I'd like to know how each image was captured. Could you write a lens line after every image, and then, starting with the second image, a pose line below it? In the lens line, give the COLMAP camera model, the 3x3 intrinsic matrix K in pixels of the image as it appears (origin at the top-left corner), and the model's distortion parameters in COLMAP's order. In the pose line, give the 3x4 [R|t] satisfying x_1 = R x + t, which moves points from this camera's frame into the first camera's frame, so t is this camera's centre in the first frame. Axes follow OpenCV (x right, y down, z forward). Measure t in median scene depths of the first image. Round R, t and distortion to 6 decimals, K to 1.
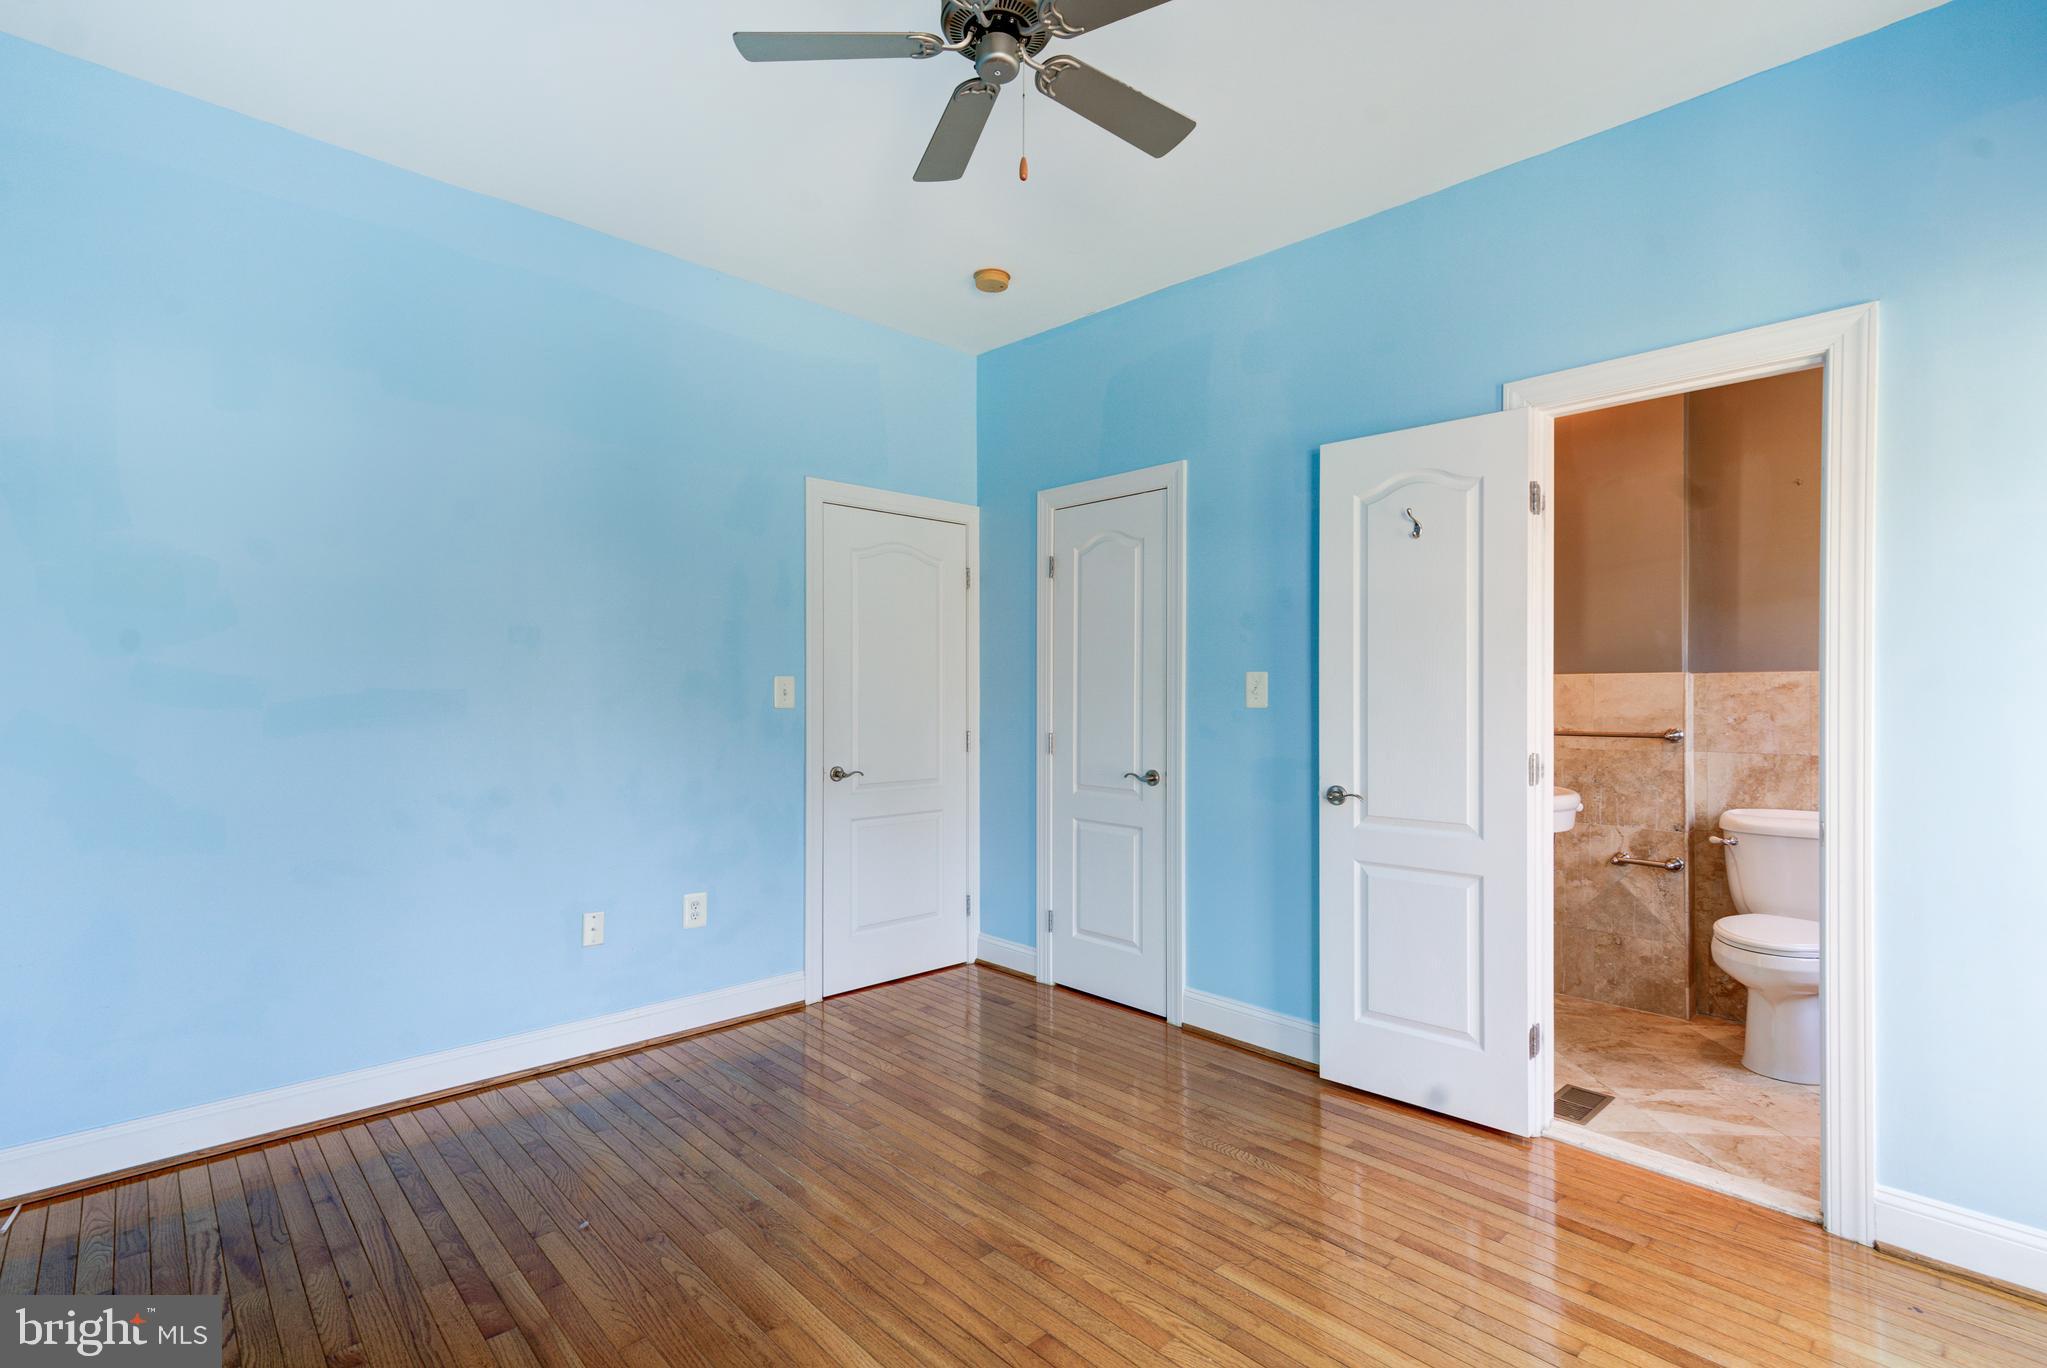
lens RADIAL K [[947.4, 0, 1007.1], [0, 947.4, 689.5], [0, 0, 1]] dist [0.000791, -0.001716]
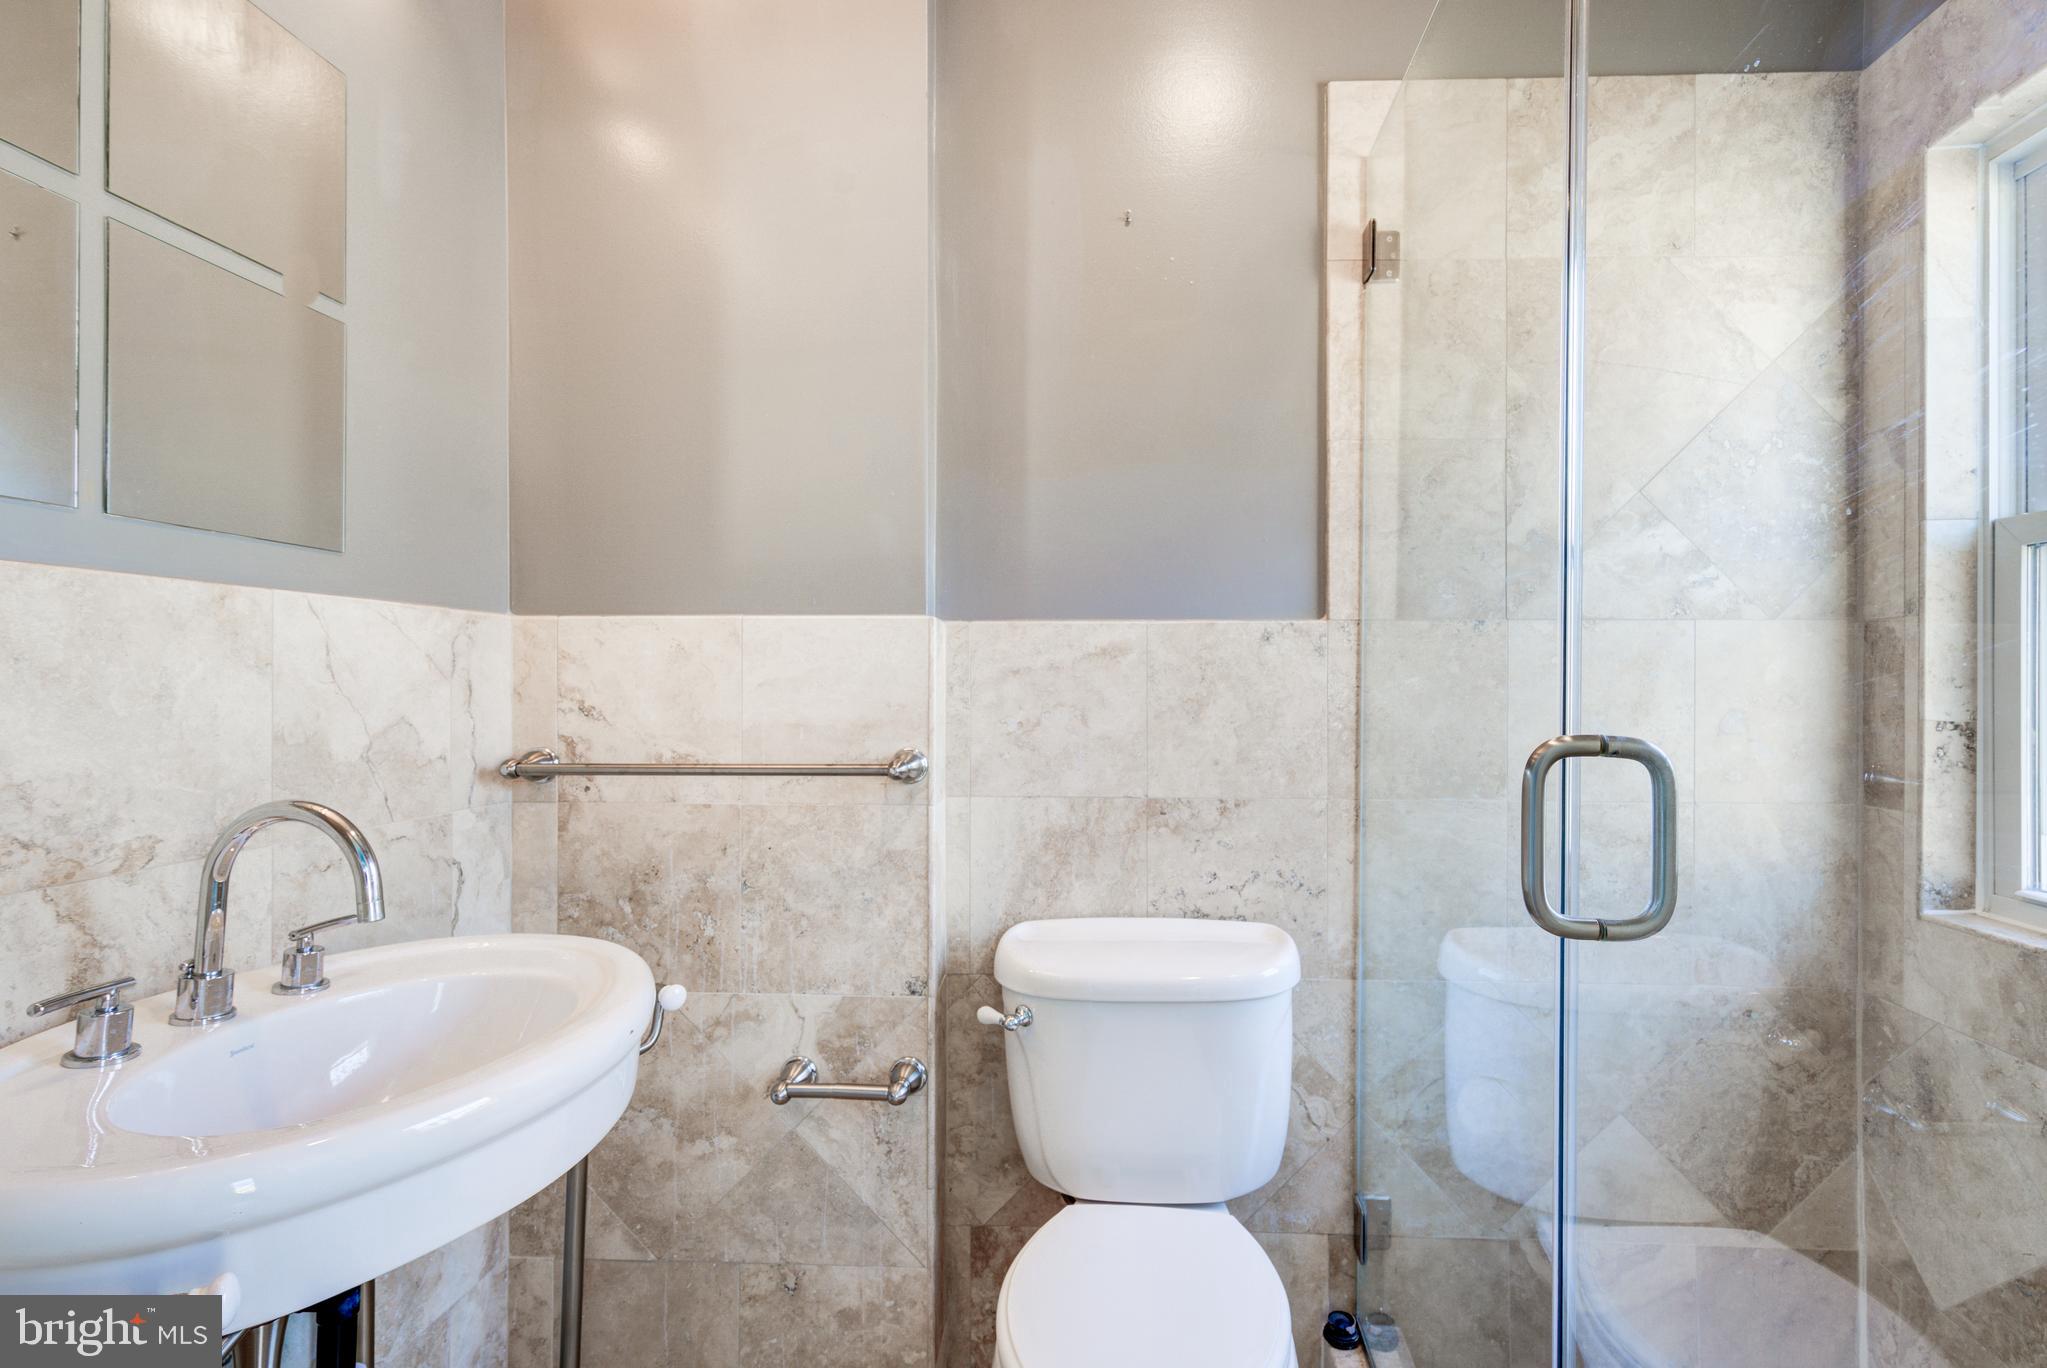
lens RADIAL K [[947.4, 0, 1029.8], [0, 947.4, 678.4], [0, 0, 1]] dist [0.000791, -0.001716]
pose [[0.746134, 0.002765, 0.665790, 0.464208], [-0.006580, 0.999973, 0.003221, 0.008273], [-0.665763, -0.006784, 0.746132, 0.651194]]
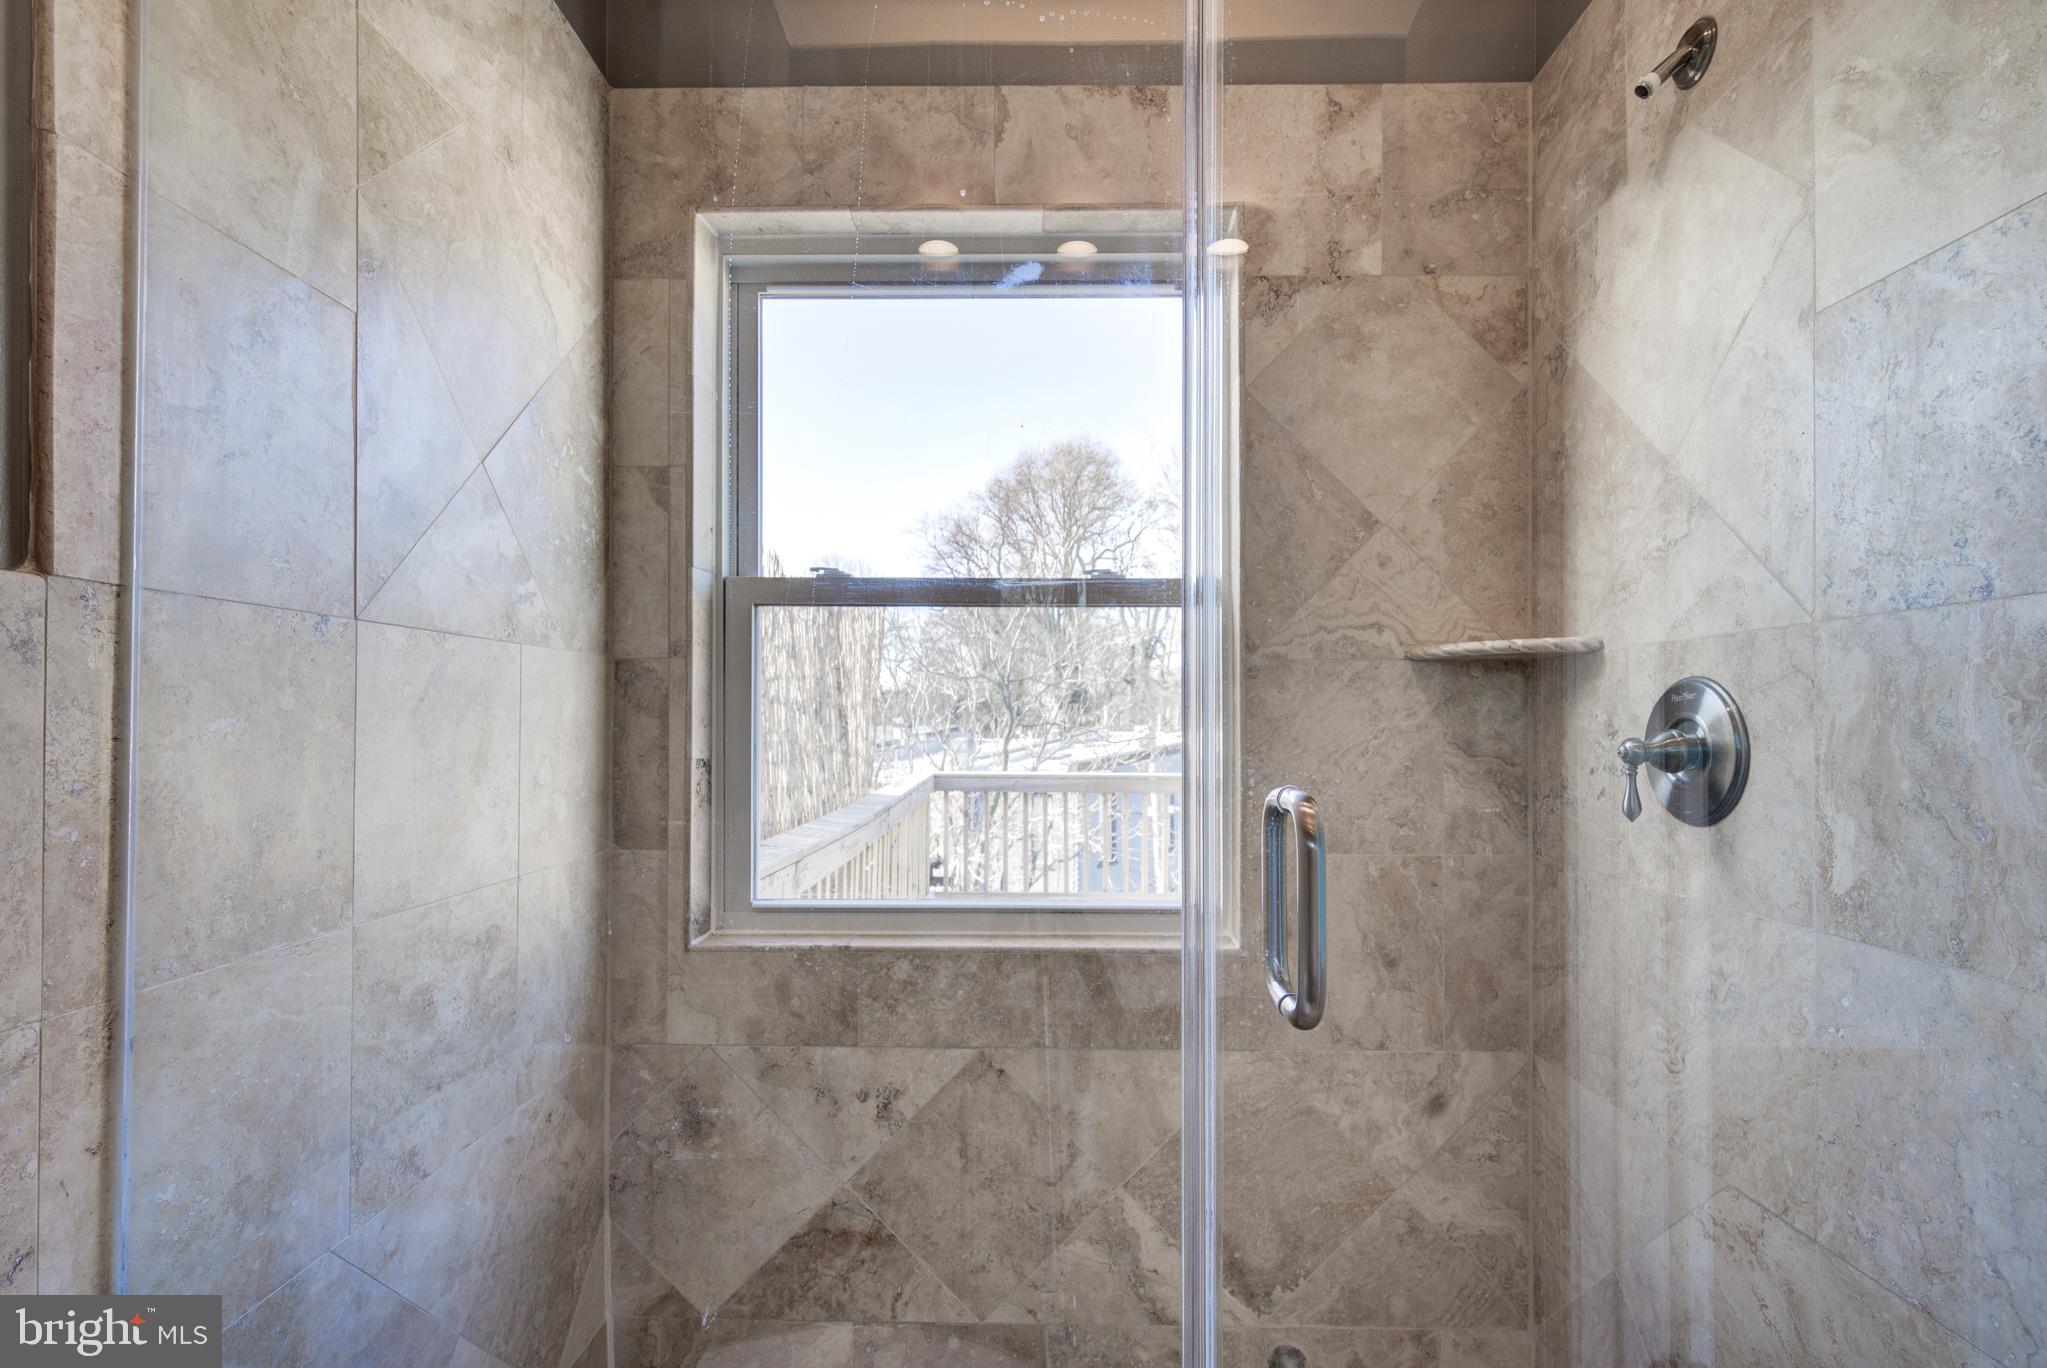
lens RADIAL K [[947.4, 0, 1113.2], [0, 947.4, 710.3], [0, 0, 1]] dist [0.000791, -0.001716]
pose [[-0.723891, 0.005984, 0.689889, 0.664599], [-0.005851, 0.999873, -0.014811, 0.008694], [-0.689890, -0.014758, -0.723764, 1.000240]]
